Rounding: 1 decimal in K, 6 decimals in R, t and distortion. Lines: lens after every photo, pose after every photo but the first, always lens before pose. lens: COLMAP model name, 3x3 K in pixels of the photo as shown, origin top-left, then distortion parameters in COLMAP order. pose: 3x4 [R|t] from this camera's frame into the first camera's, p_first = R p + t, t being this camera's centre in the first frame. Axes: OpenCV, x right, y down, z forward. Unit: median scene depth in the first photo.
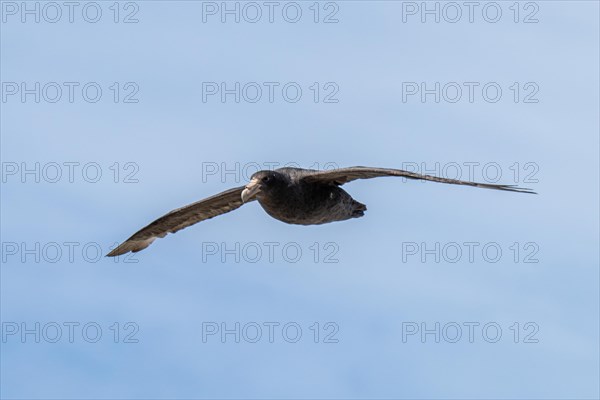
lens RADIAL K [[276.7, 0, 300.0], [0, 276.7, 200.0], [0, 0, 1]] dist [0.000104, -0.000090]
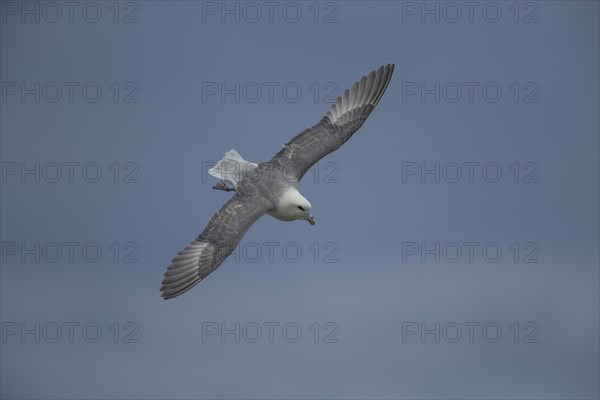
lens RADIAL K [[276.7, 0, 300.0], [0, 276.7, 200.0], [0, 0, 1]] dist [0.000104, -0.000090]
pose [[1.000000, -0.000007, 0.000025, -0.722938], [0.000007, 1.000000, 0.000022, -0.000301], [-0.000025, -0.000022, 1.000000, 0.000103]]
